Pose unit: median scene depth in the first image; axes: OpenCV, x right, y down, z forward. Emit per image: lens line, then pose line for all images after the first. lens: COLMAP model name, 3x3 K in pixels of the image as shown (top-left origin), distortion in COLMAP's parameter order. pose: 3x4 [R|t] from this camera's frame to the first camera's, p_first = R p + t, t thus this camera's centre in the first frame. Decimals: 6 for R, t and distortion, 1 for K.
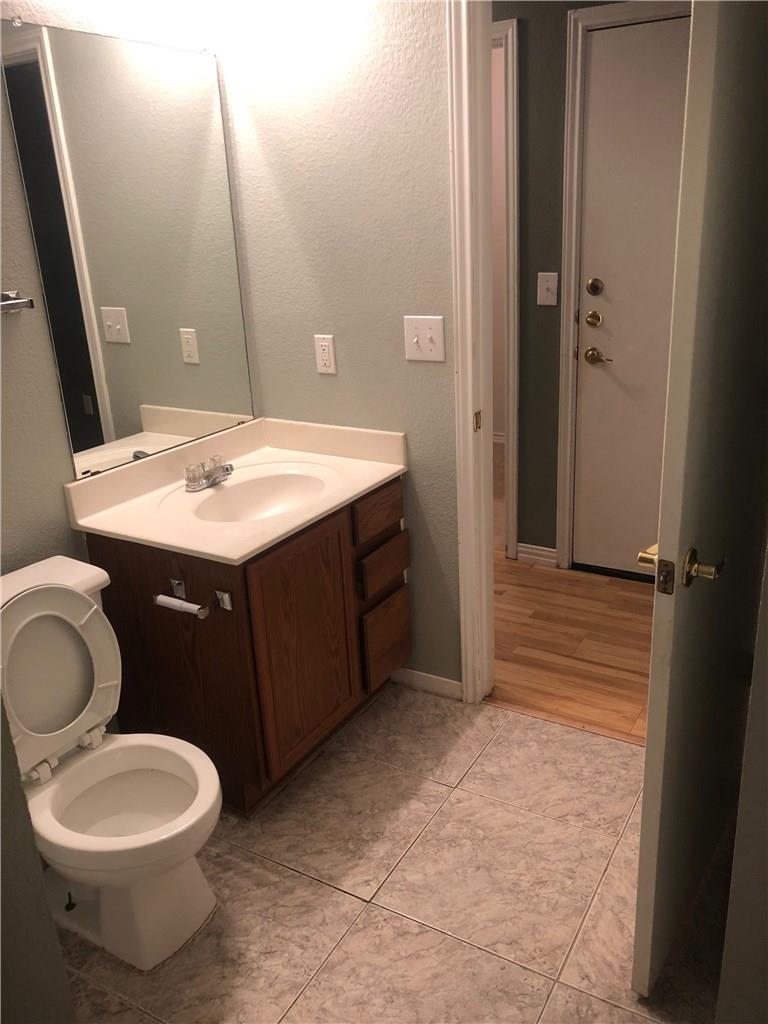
lens RADIAL K [[836.1, 0, 384.0], [0, 836.1, 512.0], [0, 0, 1]] dist [0.033062, -0.001872]
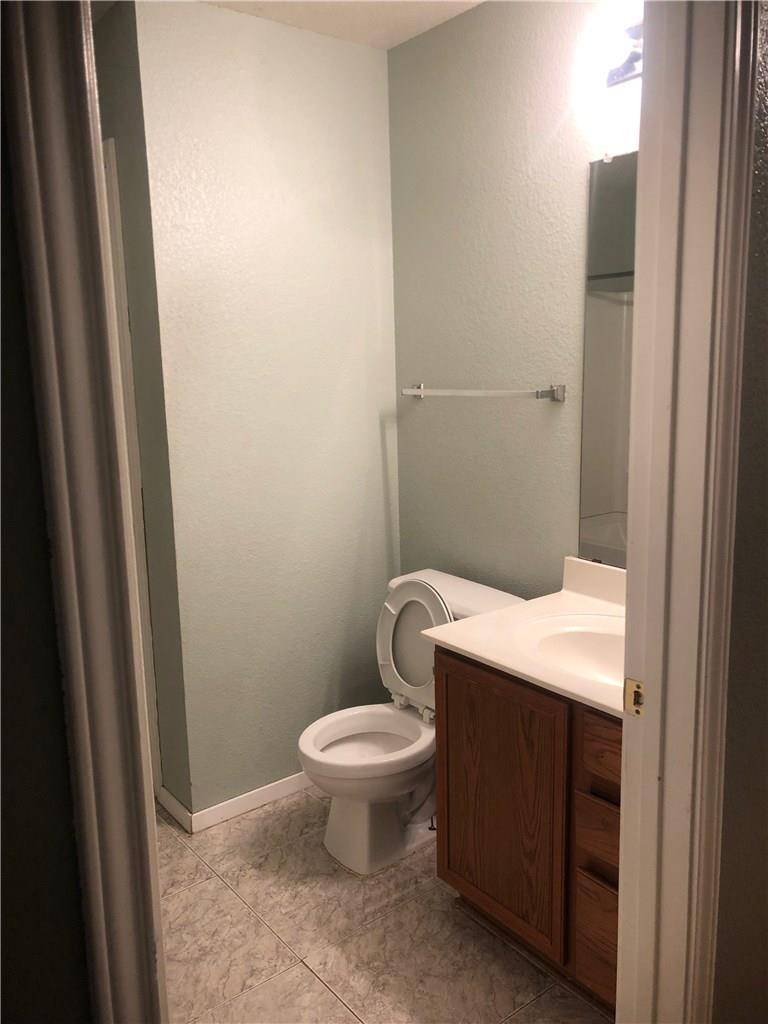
lens RADIAL K [[836.1, 0, 384.0], [0, 836.1, 512.0], [0, 0, 1]] dist [0.033062, -0.001872]
pose [[-0.354426, 0.239374, -0.903926, 0.799804], [-0.281378, 0.894573, 0.347225, -0.456605], [0.891745, 0.377410, -0.249706, 1.188009]]
